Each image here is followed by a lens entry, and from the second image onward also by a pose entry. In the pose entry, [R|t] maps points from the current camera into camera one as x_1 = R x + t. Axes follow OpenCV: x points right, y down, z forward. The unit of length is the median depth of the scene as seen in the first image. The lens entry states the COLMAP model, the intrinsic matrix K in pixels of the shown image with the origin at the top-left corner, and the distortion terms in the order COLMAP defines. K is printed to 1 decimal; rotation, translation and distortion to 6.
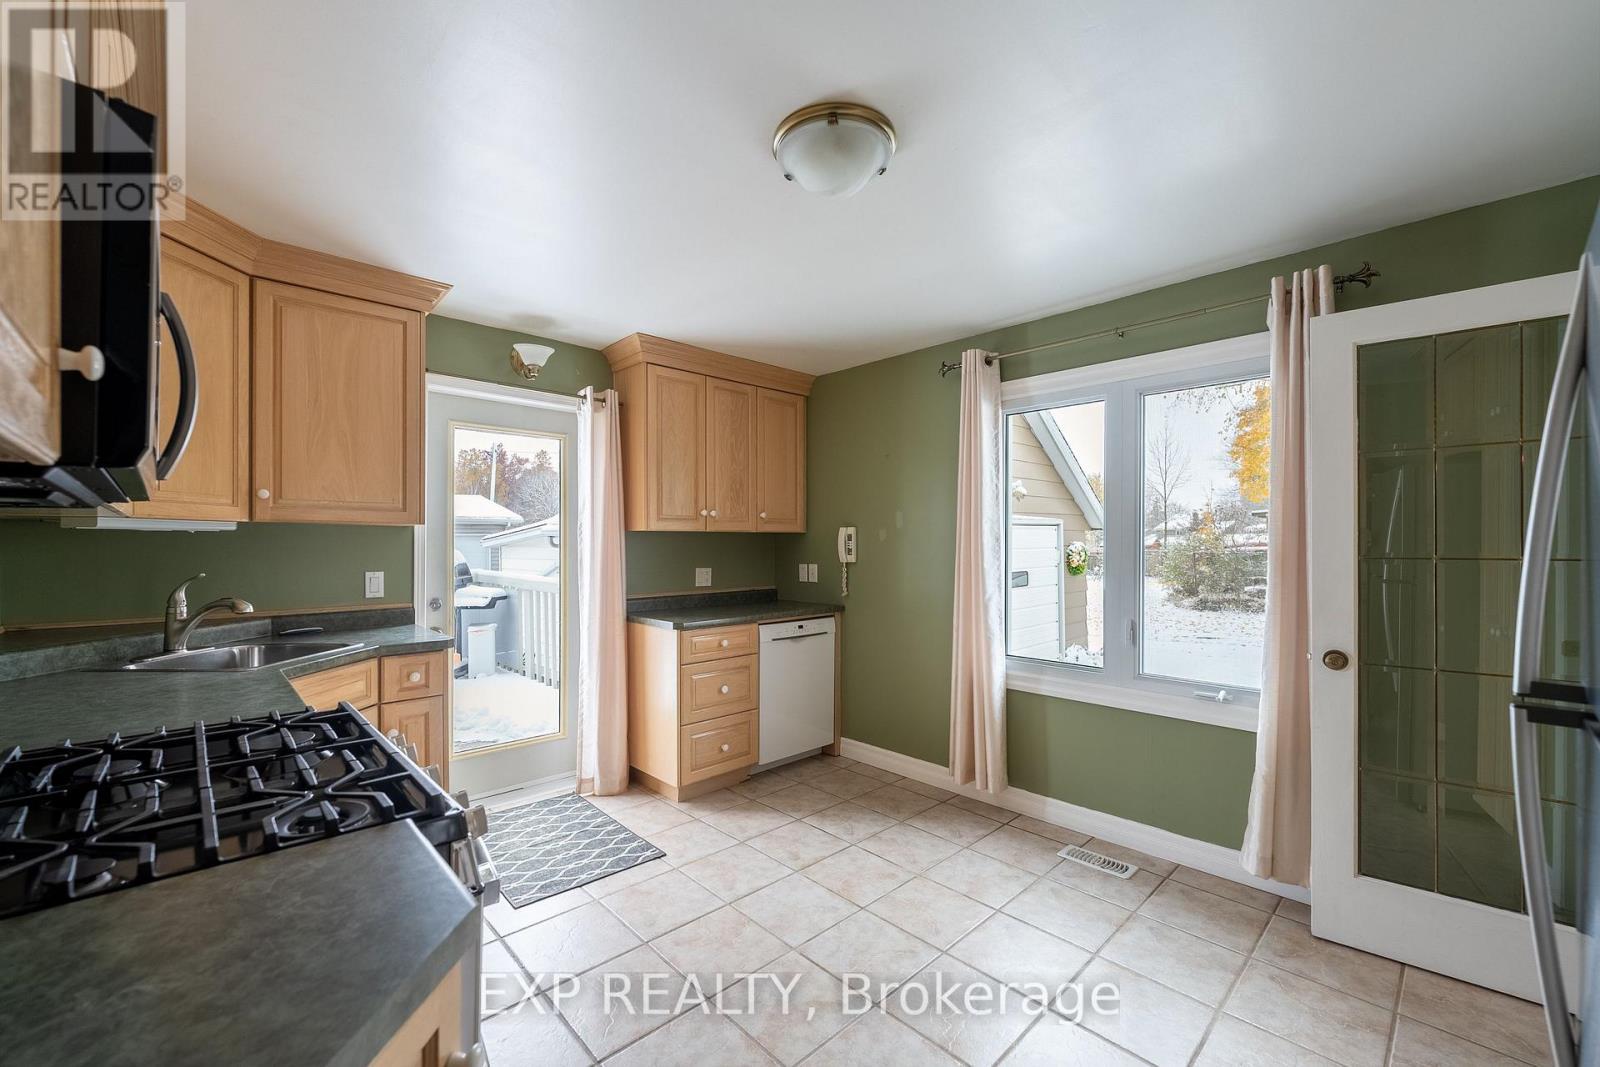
lens RADIAL K [[650.0, 0, 797.0], [0, 650.0, 537.7], [0, 0, 1]] dist [-0.003831, -0.000741]
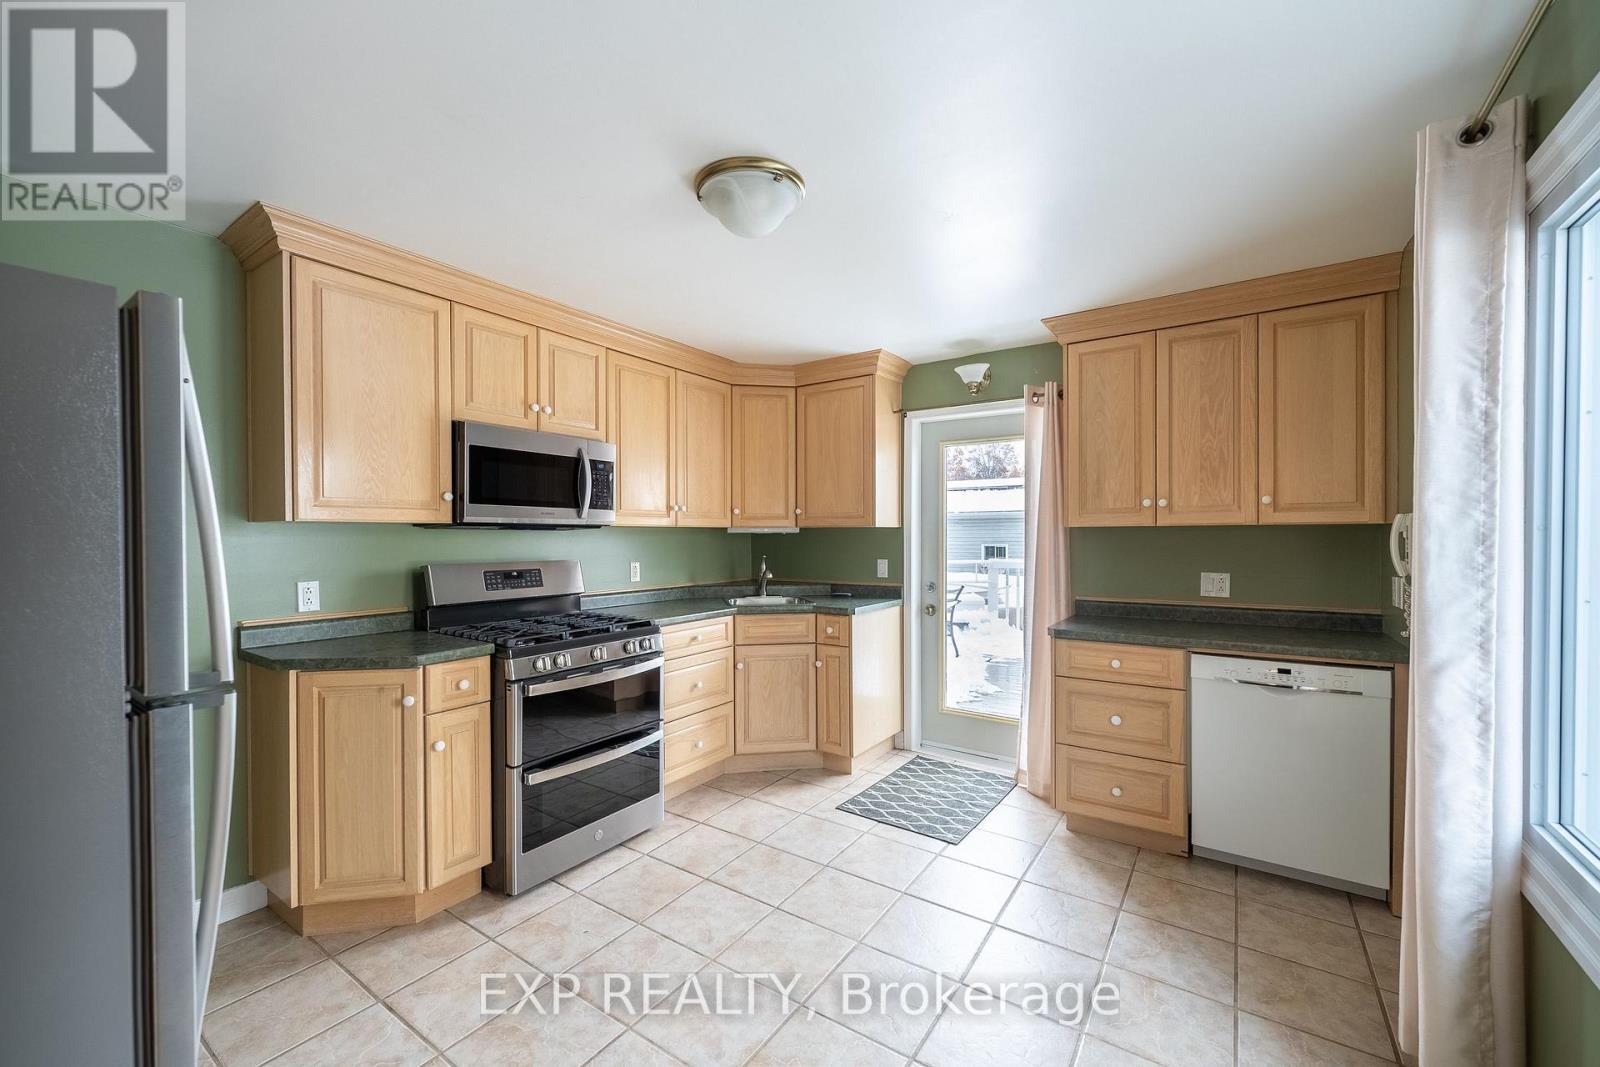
lens RADIAL K [[650.0, 0, 785.0], [0, 650.0, 536.7], [0, 0, 1]] dist [-0.003831, -0.000741]
pose [[0.190647, 0.000779, -0.981658, 0.633989], [0.009059, 0.999956, 0.002553, -0.003300], [0.981617, -0.009379, 0.190631, 0.455879]]
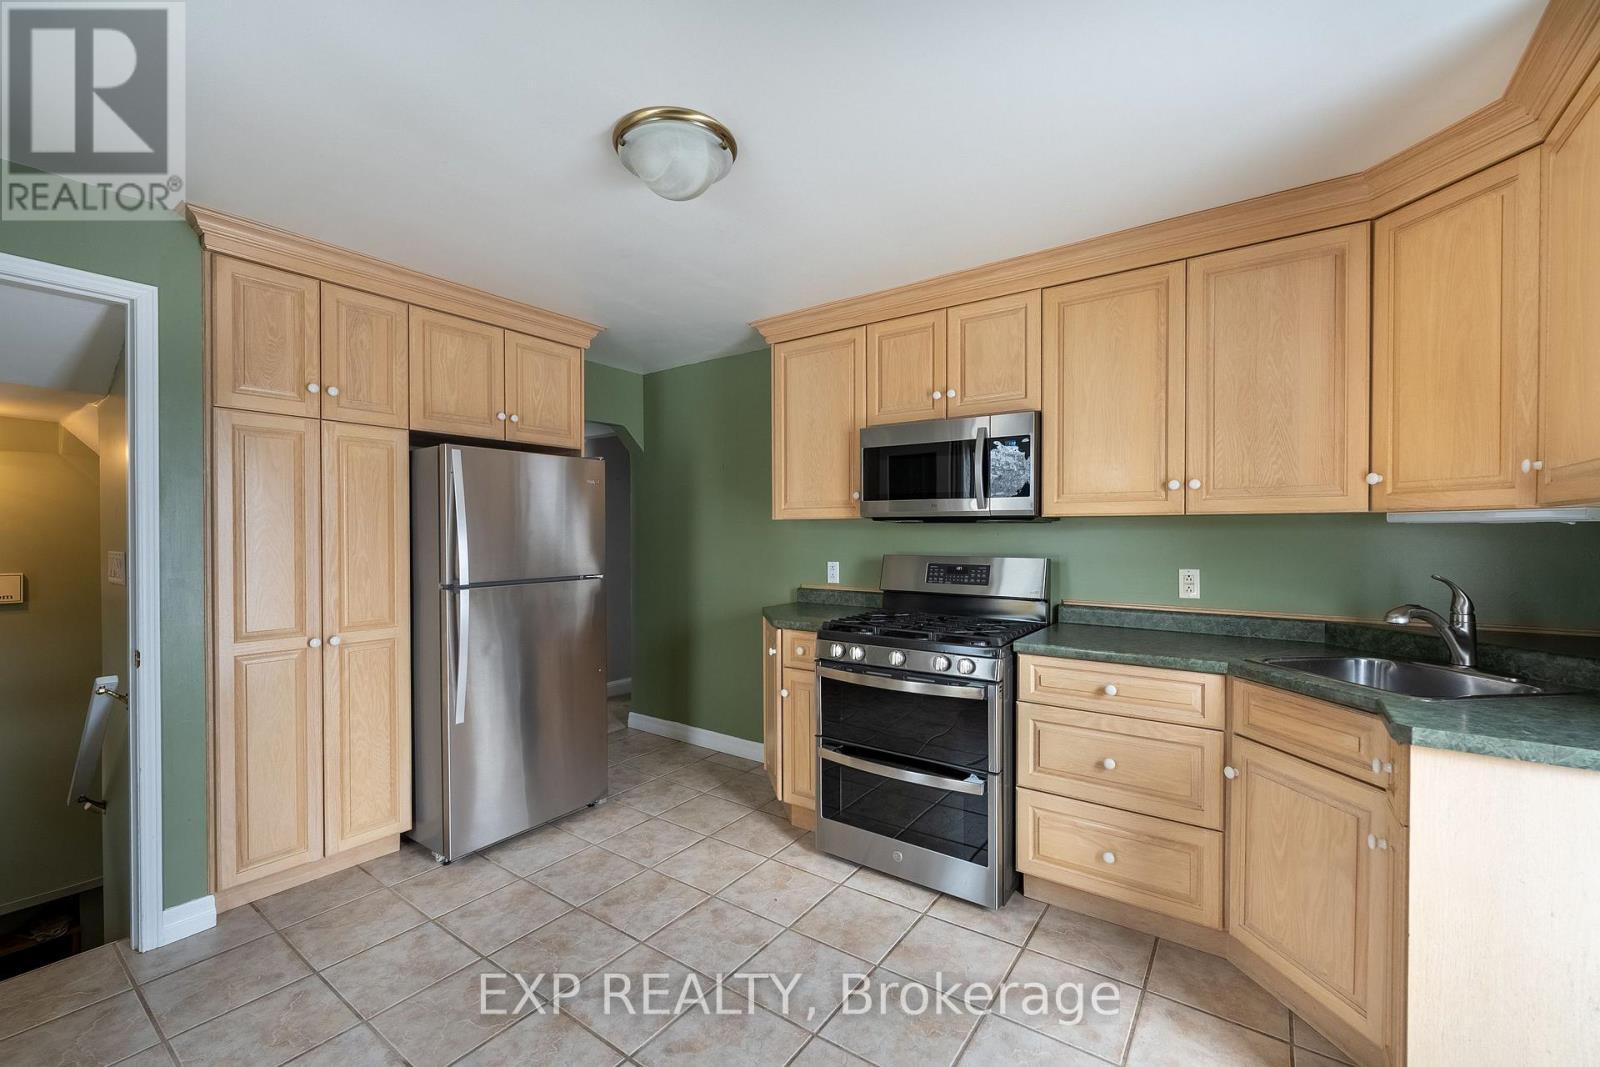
lens RADIAL K [[650.0, 0, 793.4], [0, 650.0, 540.0], [0, 0, 1]] dist [-0.003831, -0.000741]
pose [[-0.984981, 0.001734, -0.172652, 0.031577], [0.000600, 0.999978, 0.006618, 0.003074], [0.172660, 0.006416, -0.984961, 1.094070]]
